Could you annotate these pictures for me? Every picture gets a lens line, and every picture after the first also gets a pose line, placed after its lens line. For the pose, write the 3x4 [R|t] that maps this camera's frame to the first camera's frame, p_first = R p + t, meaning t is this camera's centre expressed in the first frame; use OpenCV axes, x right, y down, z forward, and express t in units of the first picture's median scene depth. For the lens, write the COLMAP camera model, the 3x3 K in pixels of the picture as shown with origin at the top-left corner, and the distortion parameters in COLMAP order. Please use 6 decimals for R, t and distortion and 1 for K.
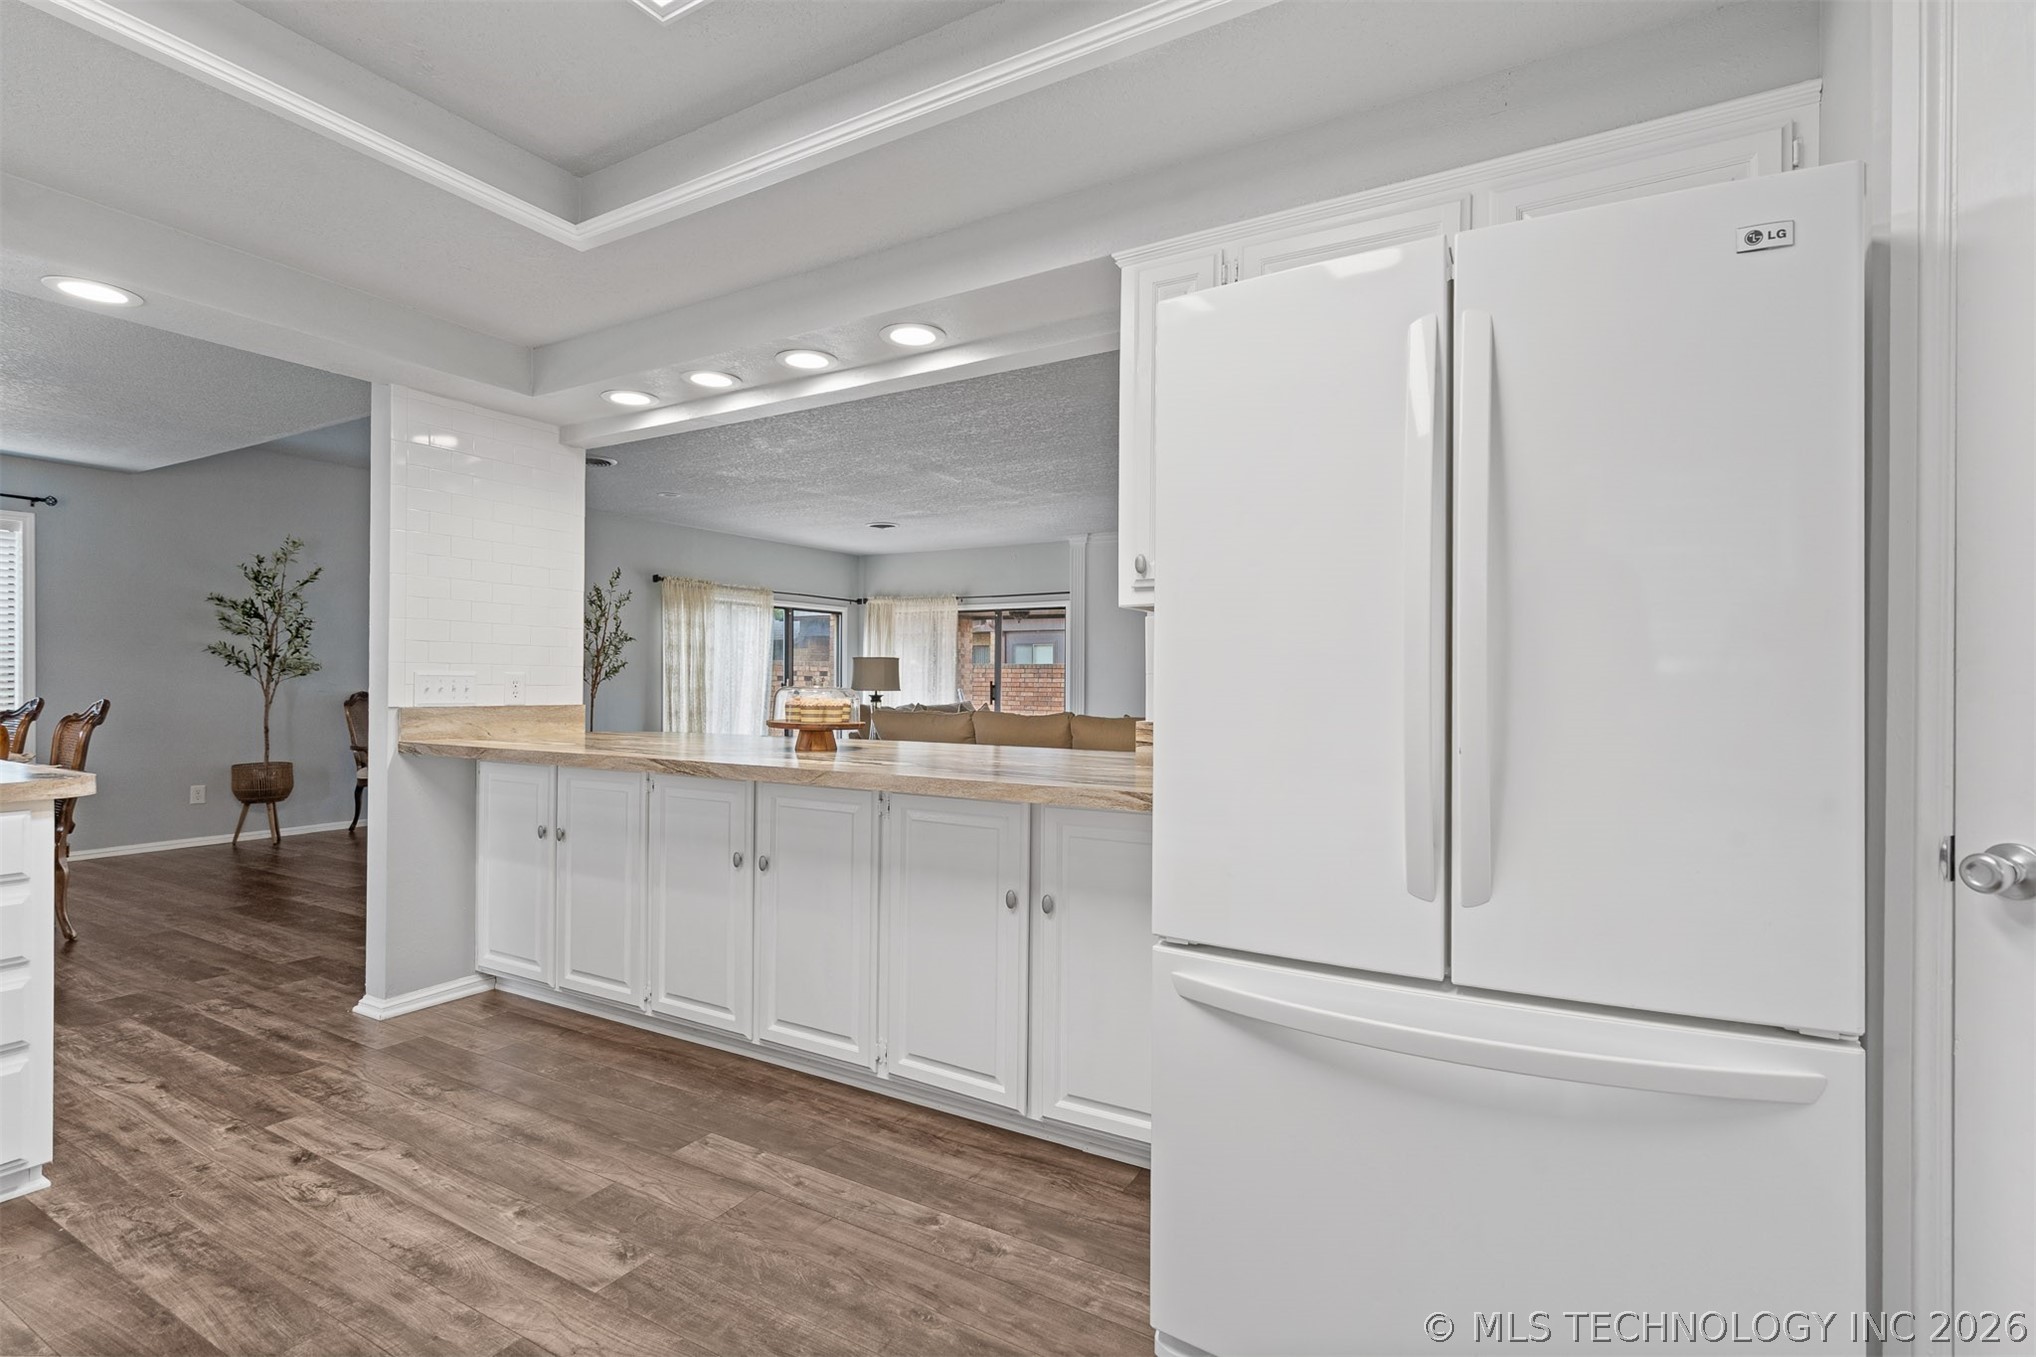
lens RADIAL K [[962.9, 0, 1018.0], [0, 962.9, 678.5], [0, 0, 1]] dist [0.000720, 0.000481]
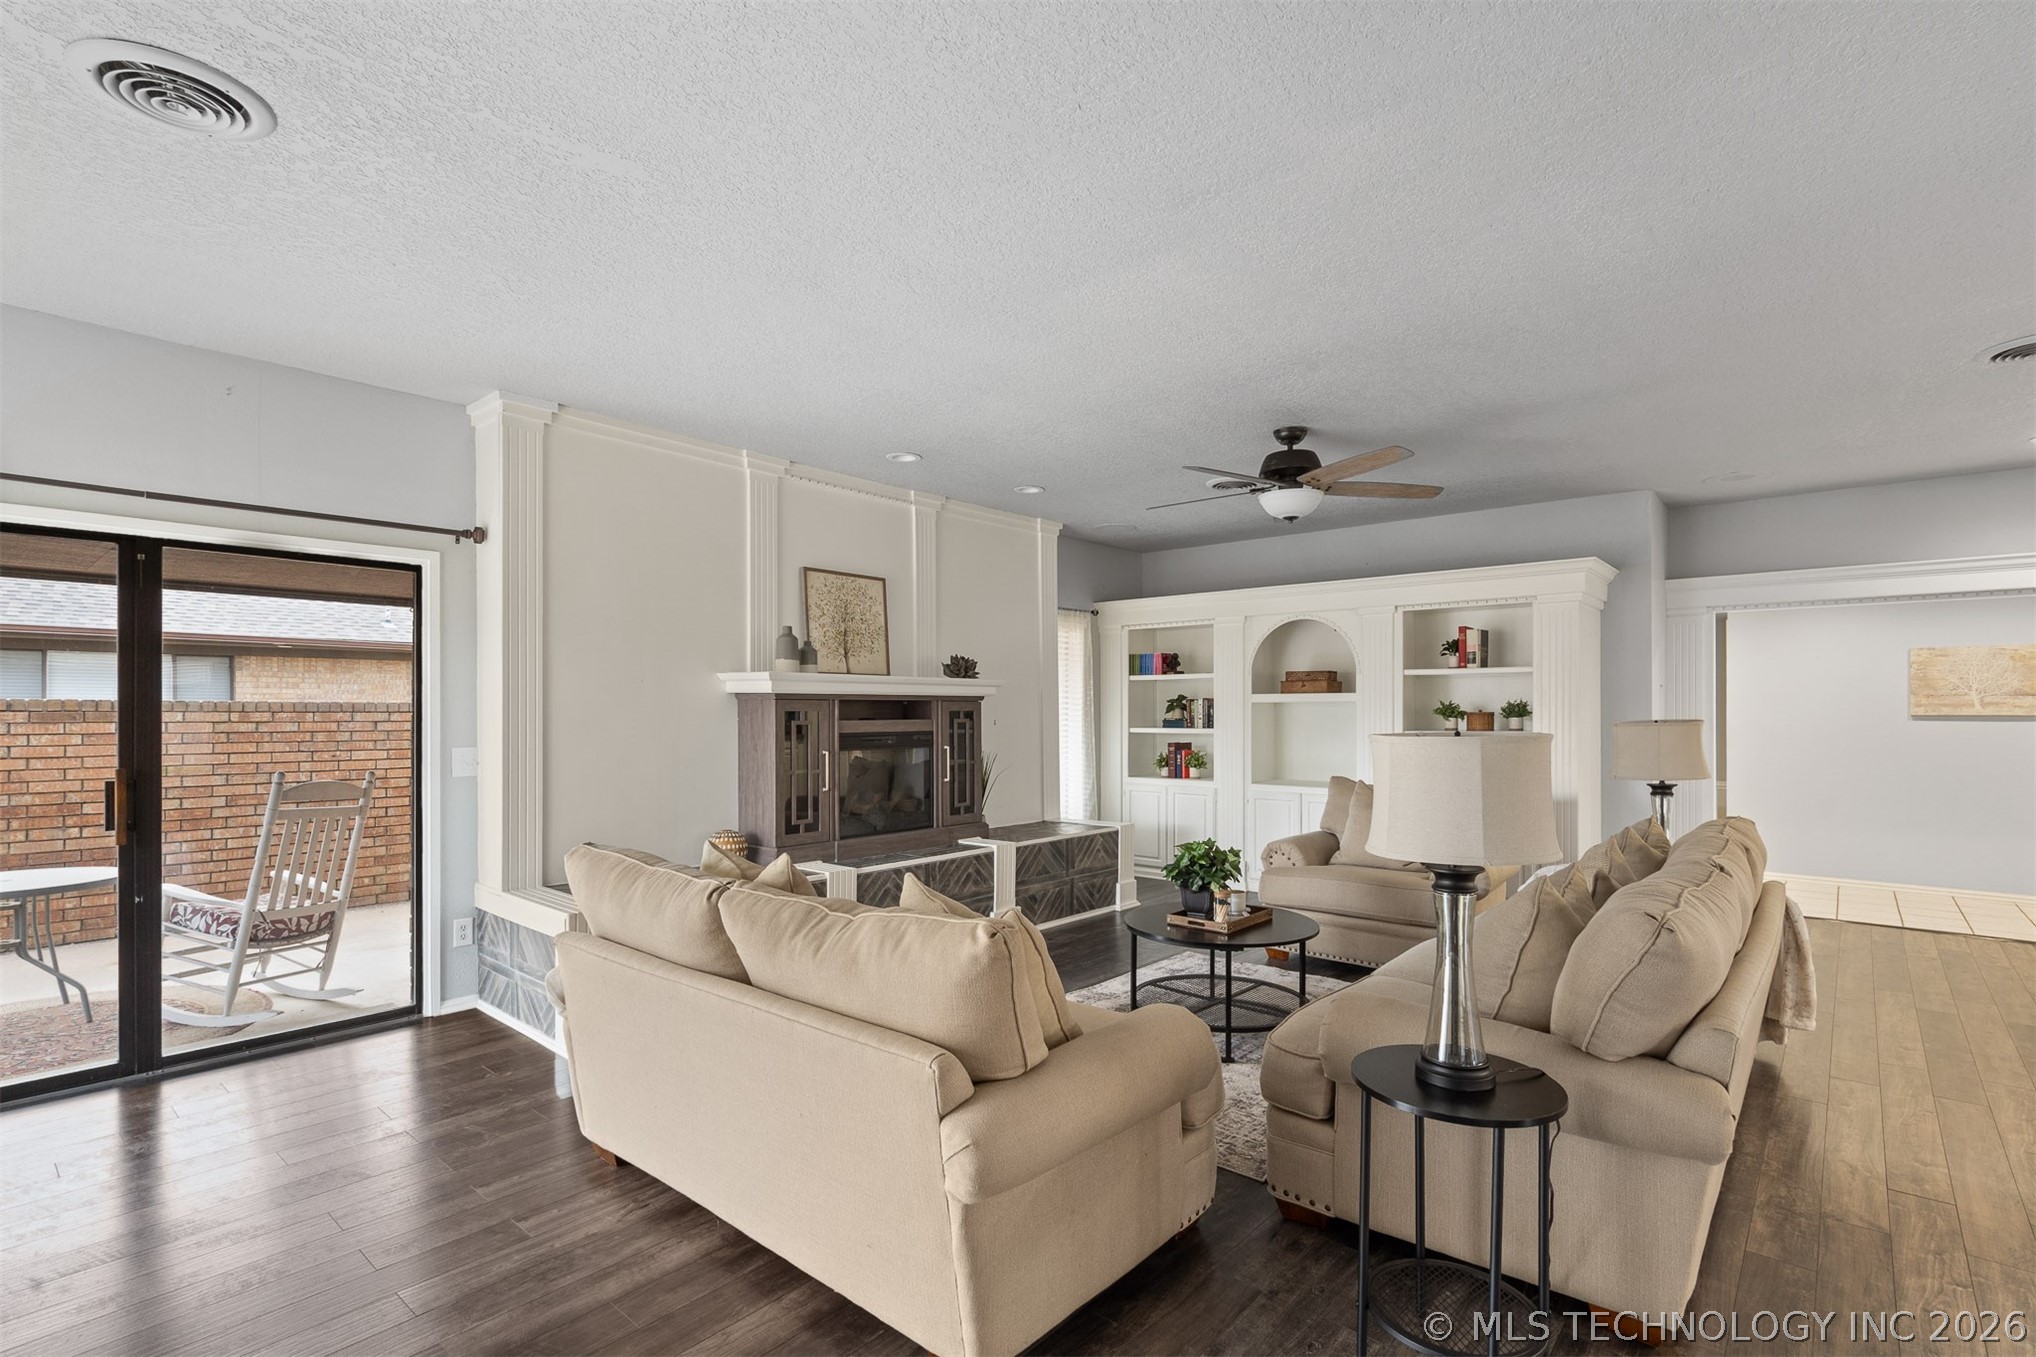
lens RADIAL K [[955.1, 0, 1022.6], [0, 955.1, 708.4], [0, 0, 1]] dist [-0.000798, 0.000281]
pose [[0.185696, -0.002029, 0.982605, -0.271526], [-0.000769, 0.999997, 0.002210, -0.018070], [-0.982607, -0.001166, 0.185694, 0.666885]]
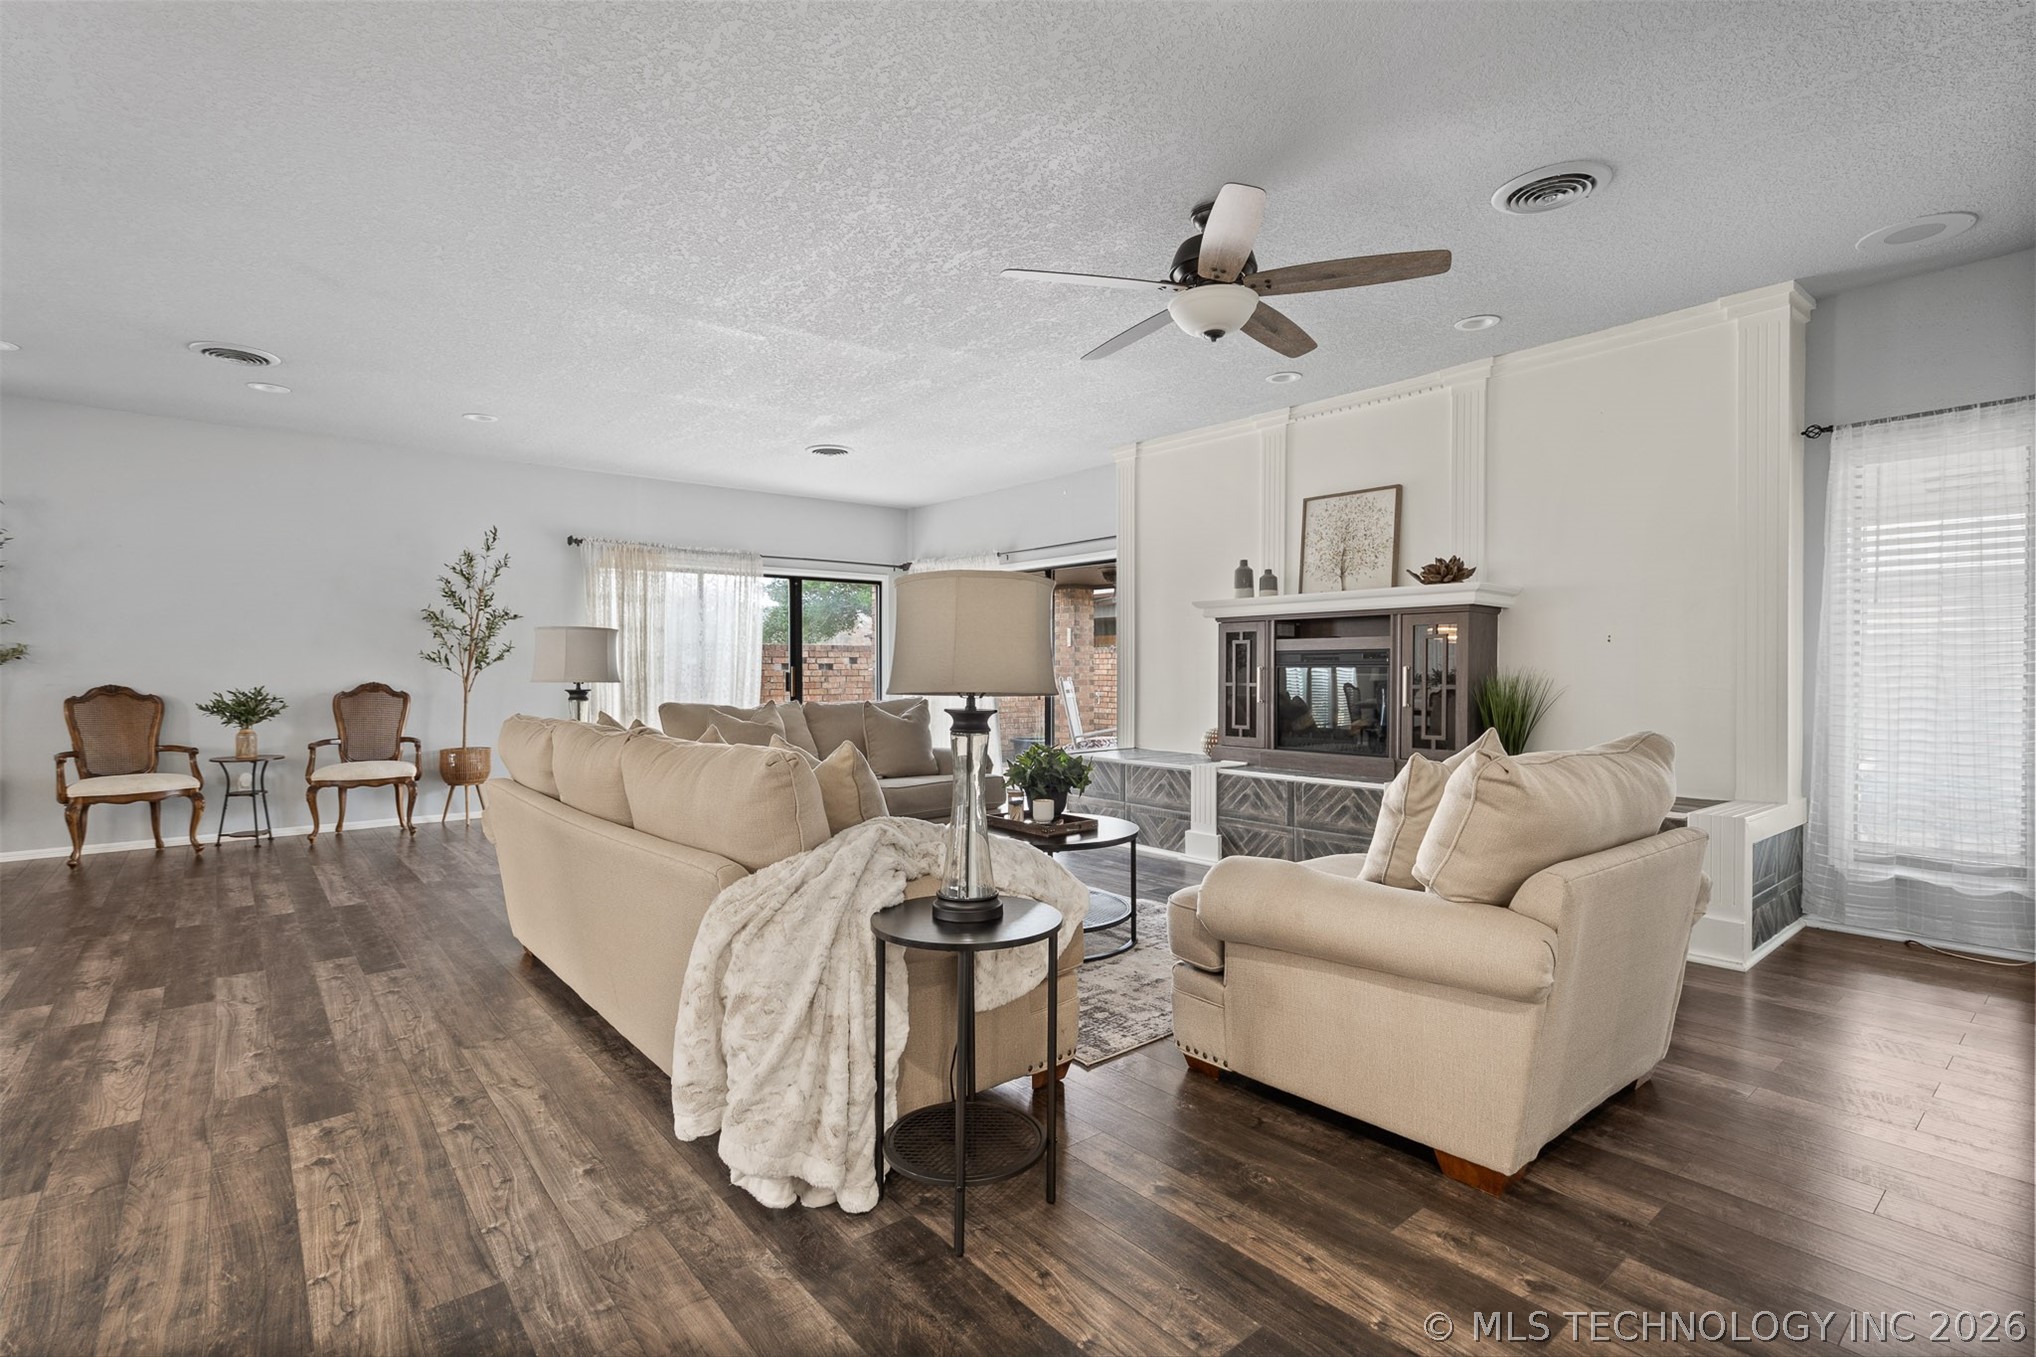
lens RADIAL K [[948.9, 0, 1016.0], [0, 948.9, 678.1], [0, 0, 1]] dist [-0.000904, 0.001039]
pose [[0.940202, -0.002230, -0.340611, 0.197135], [0.005888, 0.999936, 0.009706, 0.003071], [0.340567, -0.011131, 0.940154, 0.332582]]
